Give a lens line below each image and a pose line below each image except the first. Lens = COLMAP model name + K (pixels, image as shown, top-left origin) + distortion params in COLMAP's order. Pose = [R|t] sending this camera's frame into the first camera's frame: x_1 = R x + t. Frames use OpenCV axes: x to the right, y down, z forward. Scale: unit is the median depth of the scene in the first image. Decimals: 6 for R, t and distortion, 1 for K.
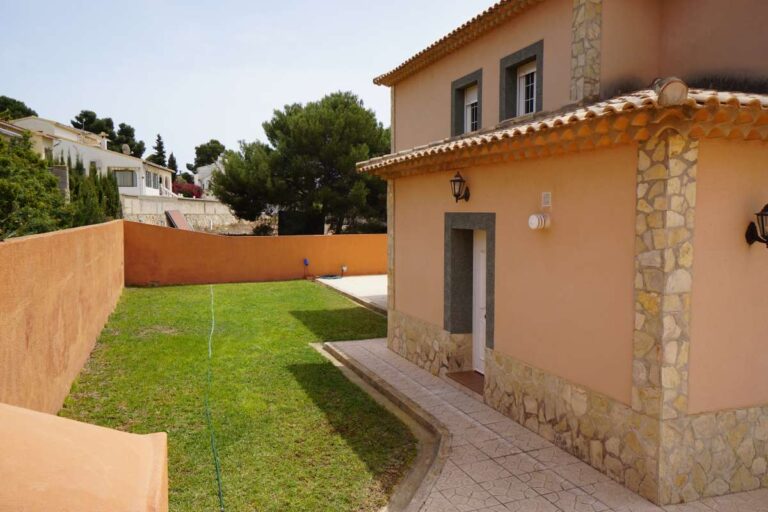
lens RADIAL K [[573.4, 0, 382.8], [0, 573.4, 258.0], [0, 0, 1]] dist [0.009139, 0.013966]
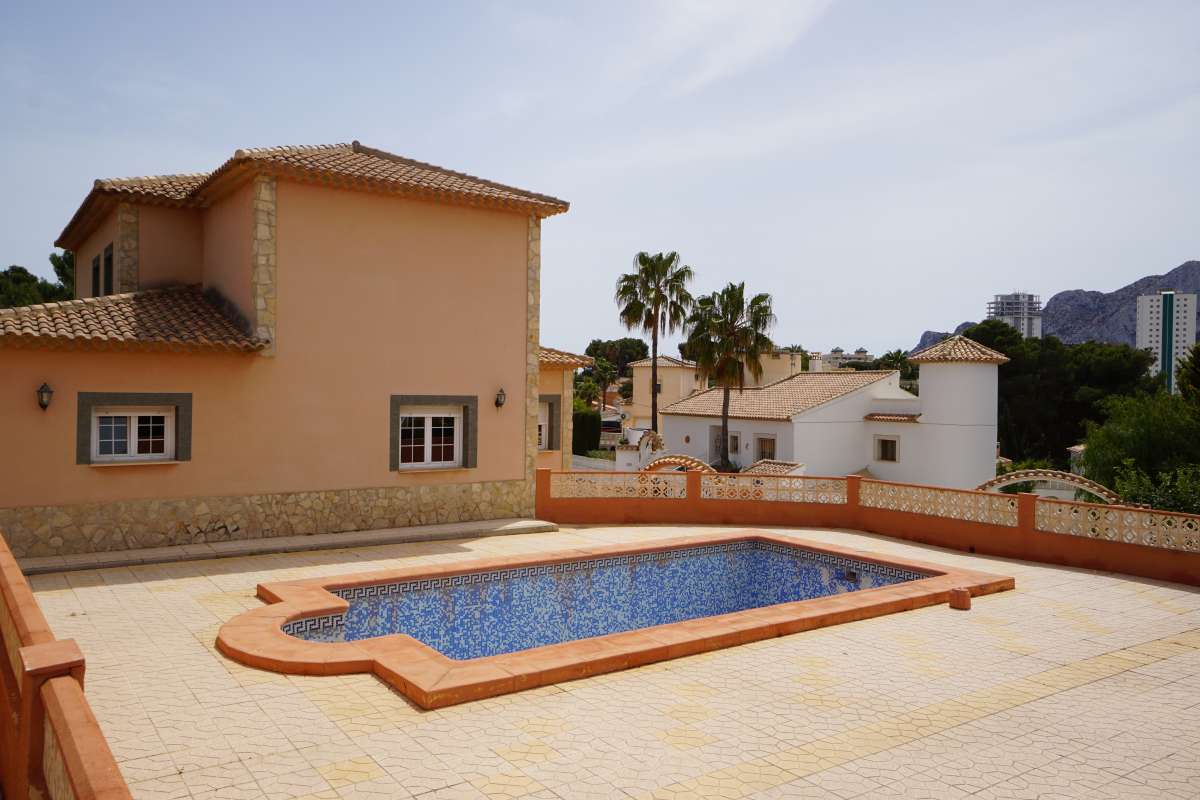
lens RADIAL K [[895.9, 0, 601.7], [0, 895.9, 396.1], [0, 0, 1]] dist [0.009139, 0.013966]
pose [[0.968795, 0.013415, 0.247501, 0.877509], [0.003699, 0.997641, -0.068555, 0.070809], [-0.247837, 0.067331, 0.966459, -1.109063]]
